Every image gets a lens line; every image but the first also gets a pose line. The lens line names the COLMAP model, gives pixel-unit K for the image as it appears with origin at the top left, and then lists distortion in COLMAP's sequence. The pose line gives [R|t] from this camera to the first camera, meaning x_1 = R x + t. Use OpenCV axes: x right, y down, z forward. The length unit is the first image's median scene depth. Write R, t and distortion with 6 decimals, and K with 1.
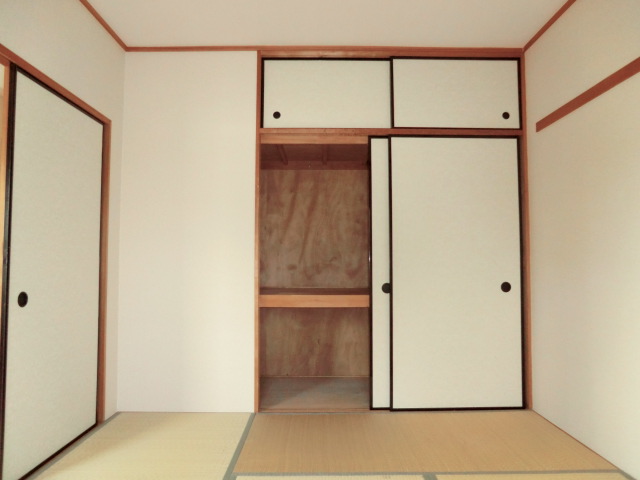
lens RADIAL K [[456.5, 0, 320.5], [0, 456.5, 242.0], [0, 0, 1]] dist [-0.056927, 0.039470]
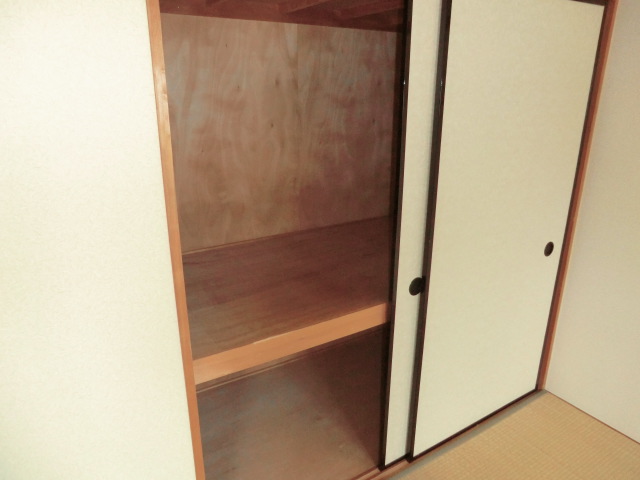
lens RADIAL K [[456.5, 0, 319.4], [0, 456.5, 241.2], [0, 0, 1]] dist [-0.056927, 0.039470]
pose [[0.854319, -0.154995, 0.496101, -0.222173], [-0.031274, 0.937441, 0.346737, -0.137397], [-0.518808, -0.311739, 0.796026, 0.638322]]
